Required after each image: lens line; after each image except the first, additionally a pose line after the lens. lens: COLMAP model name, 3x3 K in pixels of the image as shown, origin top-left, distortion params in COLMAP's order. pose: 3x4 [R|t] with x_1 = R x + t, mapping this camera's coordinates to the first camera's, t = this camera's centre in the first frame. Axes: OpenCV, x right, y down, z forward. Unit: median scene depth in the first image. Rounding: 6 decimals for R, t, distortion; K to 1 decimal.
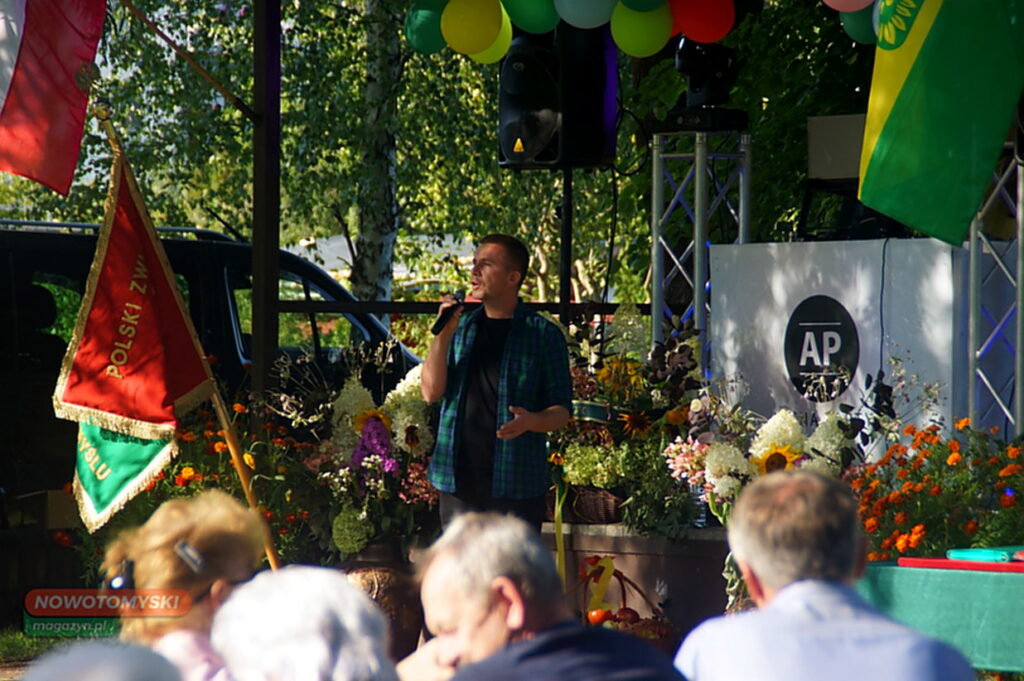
lens RADIAL K [[5902.4, 0, 512.0], [0, 5902.4, 340.5], [0, 0, 1]] dist [1.966379, 4.216751]
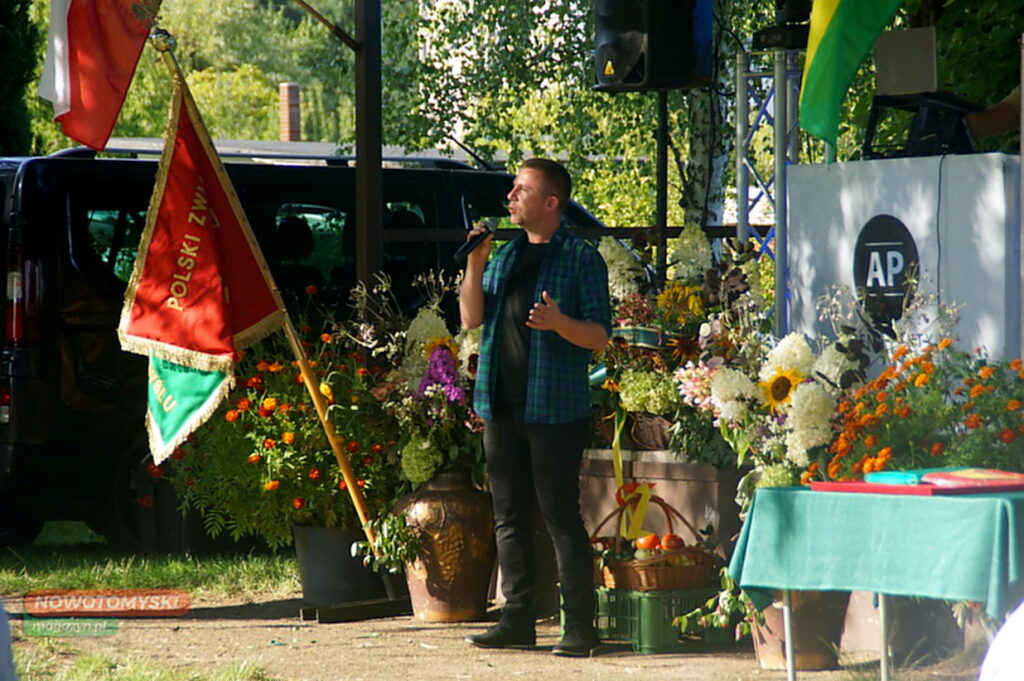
lens RADIAL K [[5902.4, 0, 512.0], [0, 5902.4, 340.5], [0, 0, 1]] dist [1.966379, 4.216751]
pose [[0.989364, -0.014837, -0.144702, 0.133920], [0.016724, 0.999790, 0.011832, 0.000527], [0.144496, -0.014127, 0.989405, 0.018893]]
